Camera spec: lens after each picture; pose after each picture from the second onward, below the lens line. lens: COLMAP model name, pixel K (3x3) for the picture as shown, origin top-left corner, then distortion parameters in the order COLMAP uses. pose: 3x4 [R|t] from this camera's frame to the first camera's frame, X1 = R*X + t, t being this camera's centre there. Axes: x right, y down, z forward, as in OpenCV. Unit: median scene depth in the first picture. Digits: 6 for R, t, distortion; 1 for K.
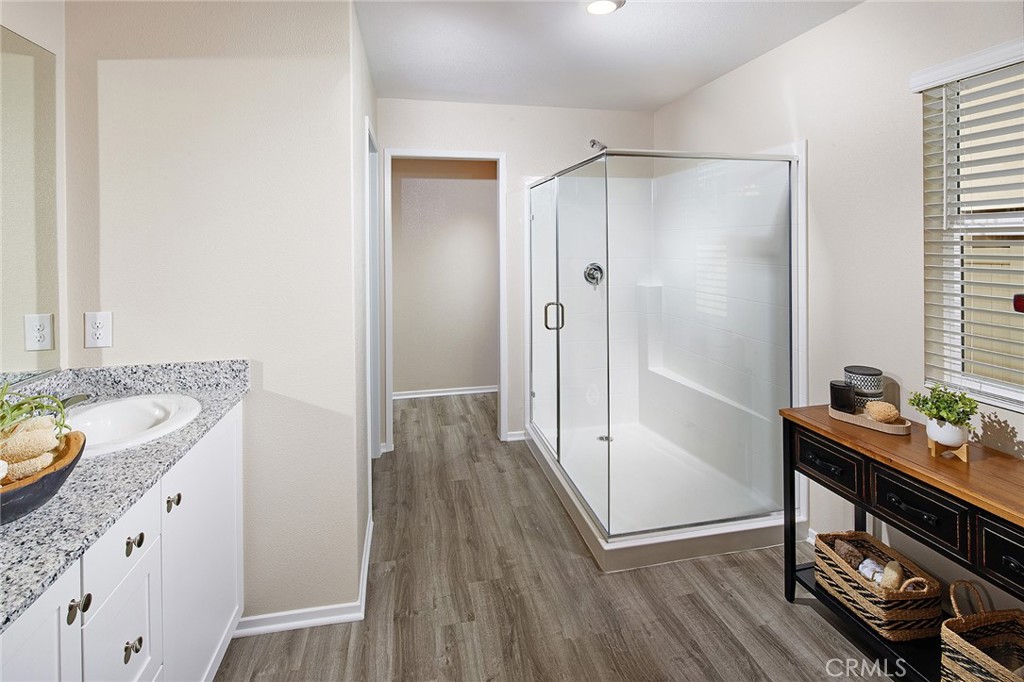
lens RADIAL K [[495.7, 0, 511.3], [0, 495.7, 257.8], [0, 0, 1]] dist [-0.000228, -0.002424]
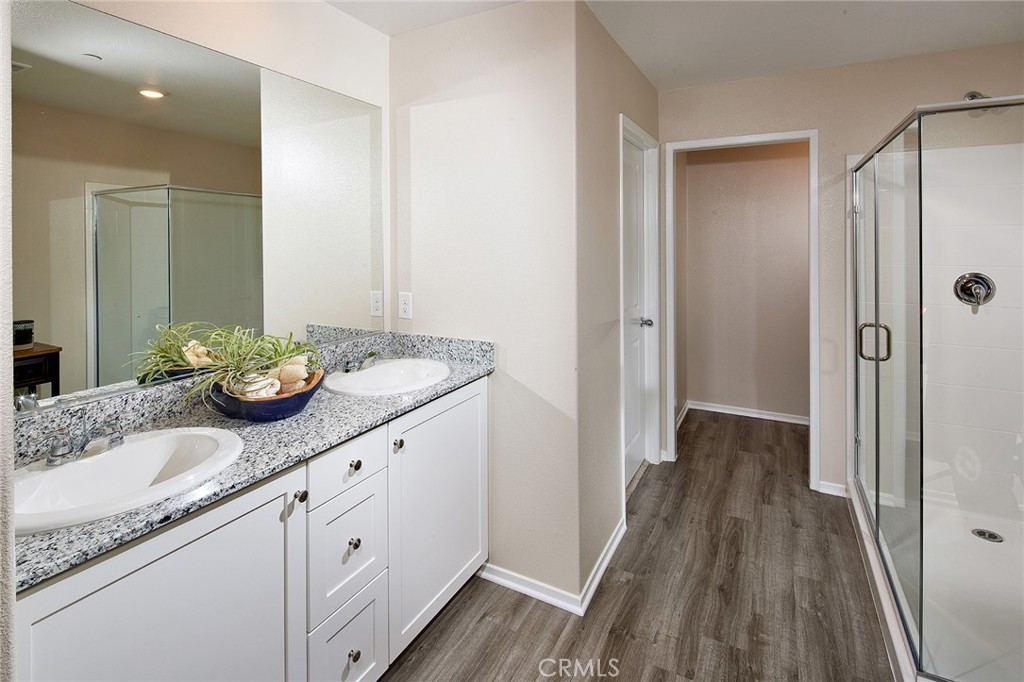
lens RADIAL K [[495.7, 0, 511.3], [0, 495.7, 257.8], [0, 0, 1]] dist [-0.000228, -0.002424]
pose [[0.764297, 0.024061, -0.644415, 0.188159], [-0.022979, 0.999685, 0.010071, -0.003489], [0.644455, 0.007111, 0.764609, 0.113278]]
